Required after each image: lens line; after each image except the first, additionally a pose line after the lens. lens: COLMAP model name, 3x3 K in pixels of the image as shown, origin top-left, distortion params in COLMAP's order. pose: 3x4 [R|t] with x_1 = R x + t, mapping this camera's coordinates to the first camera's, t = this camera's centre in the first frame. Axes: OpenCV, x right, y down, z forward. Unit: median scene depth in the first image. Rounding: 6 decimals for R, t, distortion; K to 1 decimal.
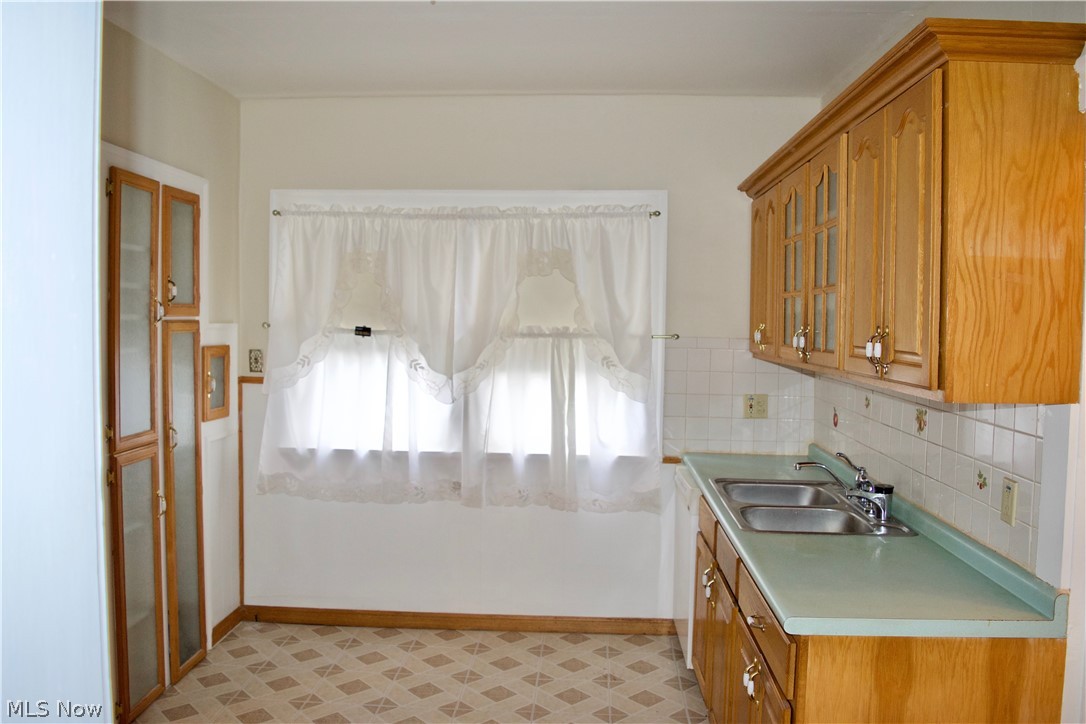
lens RADIAL K [[847.7, 0, 545.6], [0, 847.7, 360.9], [0, 0, 1]] dist [-0.087375, -0.002112]
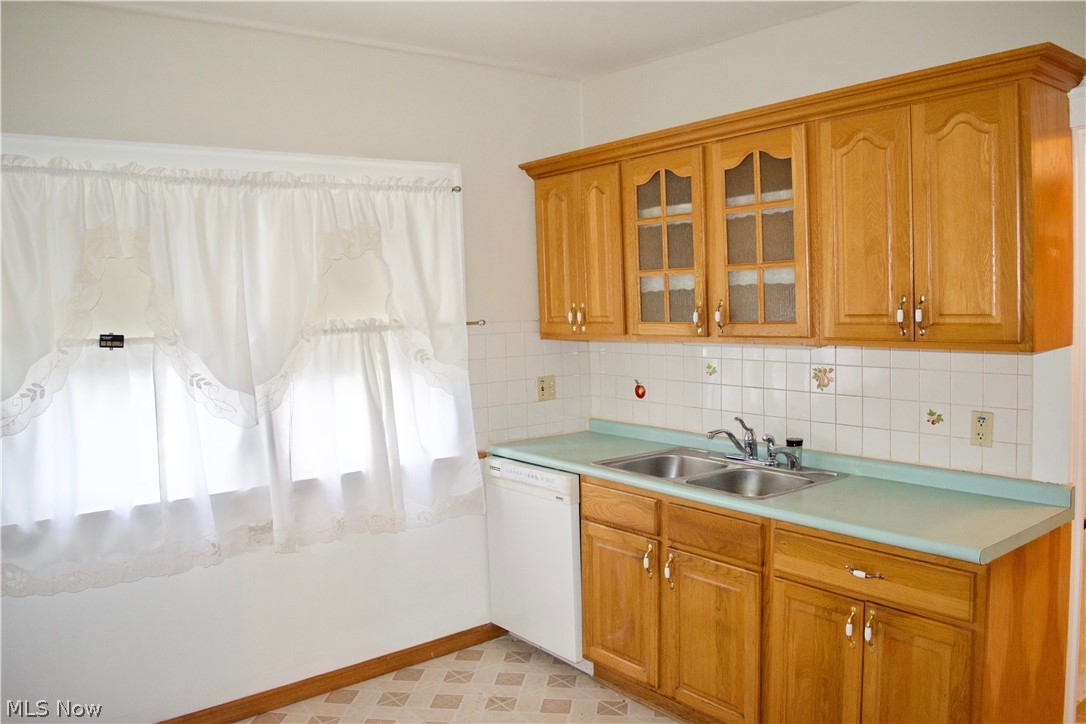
lens RADIAL K [[847.7, 0, 544.0], [0, 847.7, 360.4], [0, 0, 1]] dist [-0.087375, -0.002112]
pose [[0.755176, -0.085253, 0.649954, -0.399694], [0.075591, 0.996218, 0.042843, -0.021669], [-0.651149, 0.016777, 0.758765, 0.246462]]
